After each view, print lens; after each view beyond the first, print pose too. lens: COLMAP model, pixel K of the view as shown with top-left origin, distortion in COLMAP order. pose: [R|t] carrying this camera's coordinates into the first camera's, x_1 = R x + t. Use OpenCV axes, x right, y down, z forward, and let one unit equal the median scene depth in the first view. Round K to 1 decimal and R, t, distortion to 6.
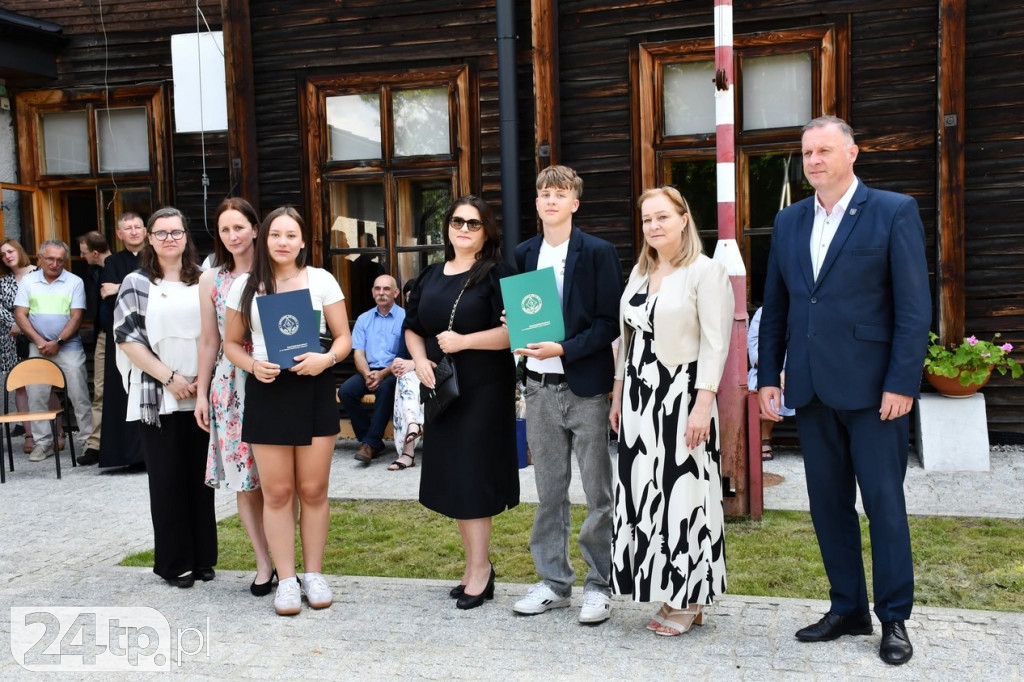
lens RADIAL K [[1279.5, 0, 508.8], [0, 1279.5, 343.0], [0, 0, 1]] dist [0.138231, 0.000000]
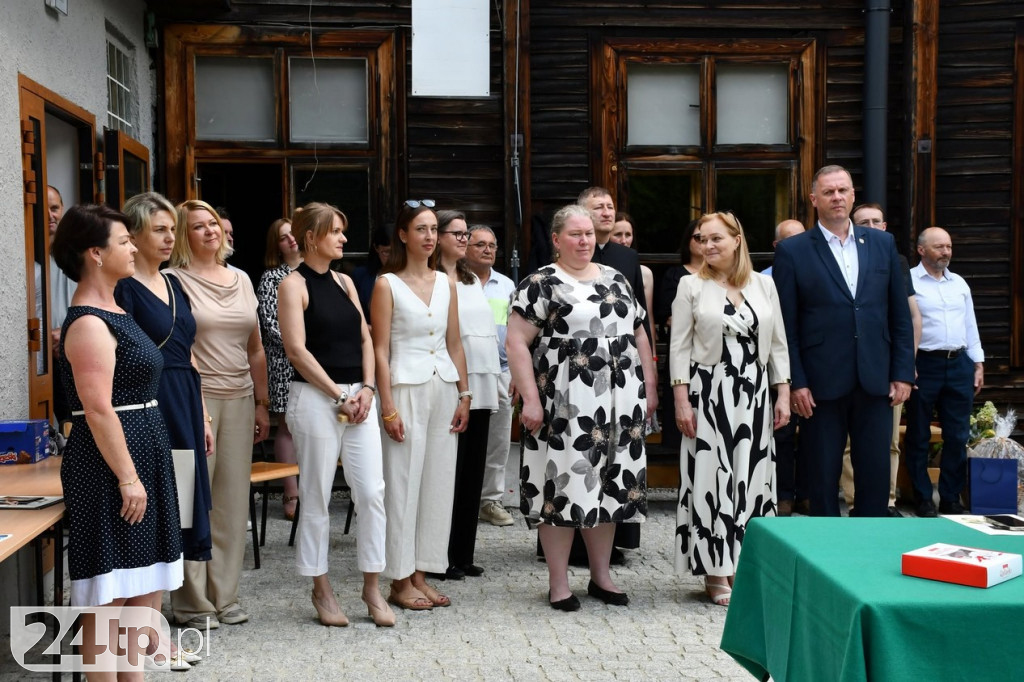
lens RADIAL K [[1429.9, 0, 547.6], [0, 1429.9, 356.4], [0, 0, 1]] dist [0.187080, 0.000000]
pose [[0.923583, 0.009099, 0.383291, -0.551630], [-0.002498, 0.999840, -0.017716, 0.007081], [-0.383391, 0.015405, 0.923458, 0.200497]]
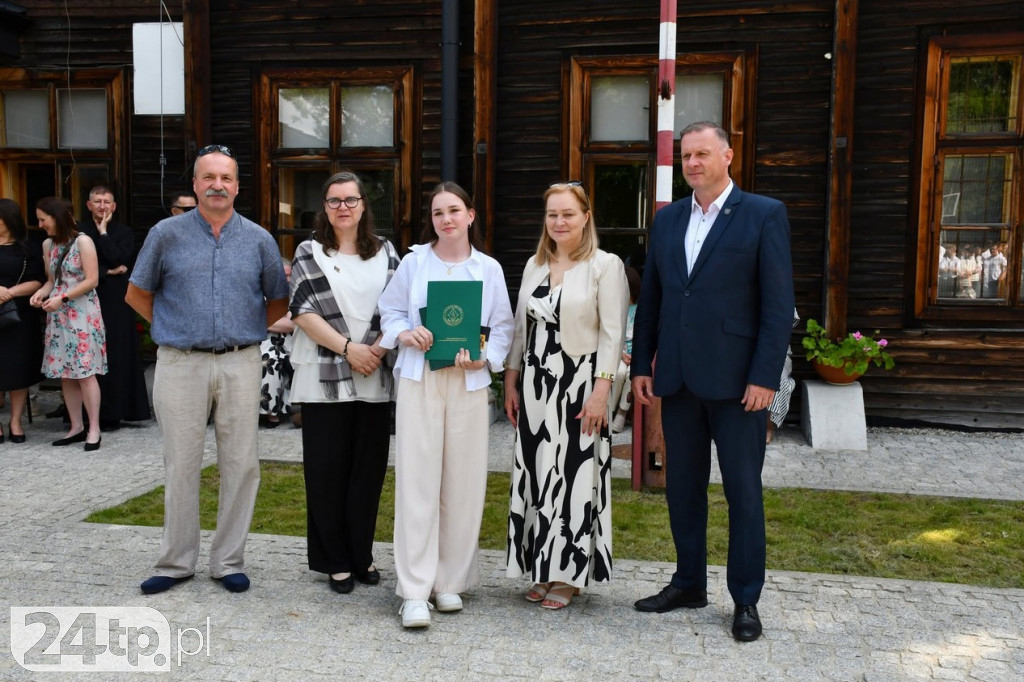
lens RADIAL K [[1095.2, 0, 507.4], [0, 1095.2, 349.4], [0, 0, 1]] dist [0.058349, 0.000000]
pose [[0.994017, 0.034036, 0.103791, -0.040871], [-0.036840, 0.999003, 0.025217, -0.002333], [-0.102829, -0.028890, 0.994279, 0.056052]]
